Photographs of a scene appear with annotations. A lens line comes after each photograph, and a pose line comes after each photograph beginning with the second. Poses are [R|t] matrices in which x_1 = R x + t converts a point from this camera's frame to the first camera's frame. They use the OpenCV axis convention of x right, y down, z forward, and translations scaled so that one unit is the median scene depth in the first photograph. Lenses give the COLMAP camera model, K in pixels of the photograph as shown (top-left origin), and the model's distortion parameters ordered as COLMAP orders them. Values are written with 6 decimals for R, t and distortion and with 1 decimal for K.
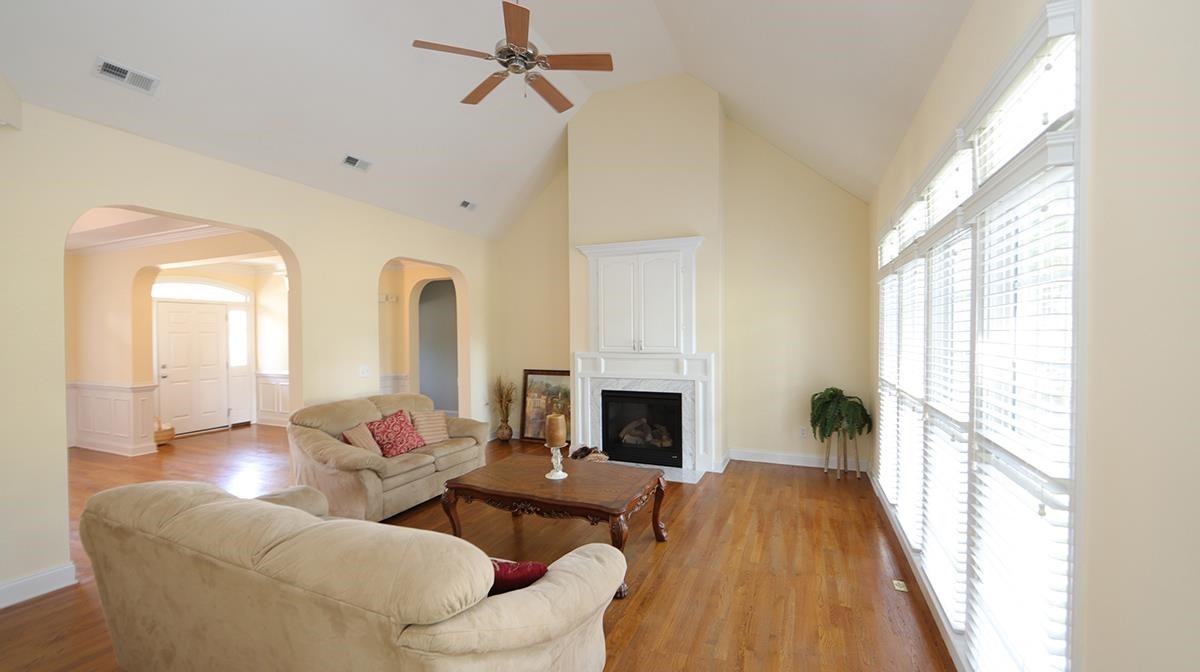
lens RADIAL K [[473.5, 0, 601.7], [0, 473.5, 340.4], [0, 0, 1]] dist [0.002596, 0.000126]
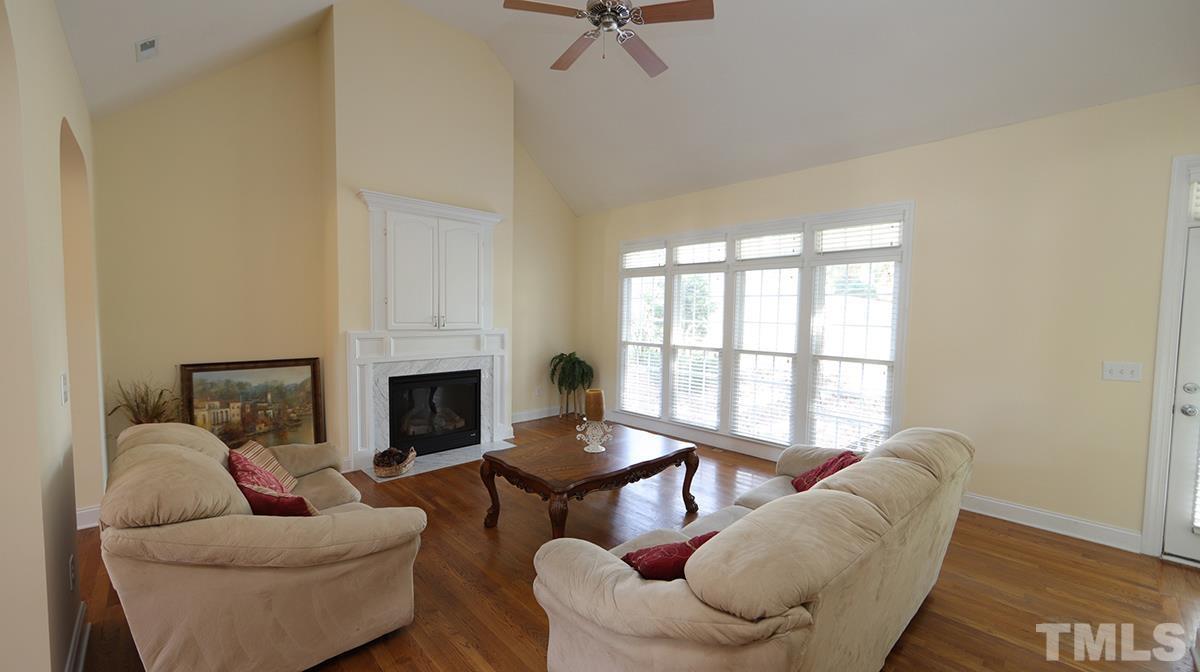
lens RADIAL K [[471.0, 0, 605.3], [0, 471.0, 342.9], [0, 0, 1]] dist [-0.000959, -0.000007]
pose [[0.380692, -0.049714, 0.923365, -0.612061], [-0.006508, 0.998385, 0.056436, -0.001168], [-0.924679, -0.027494, 0.379754, 0.367588]]
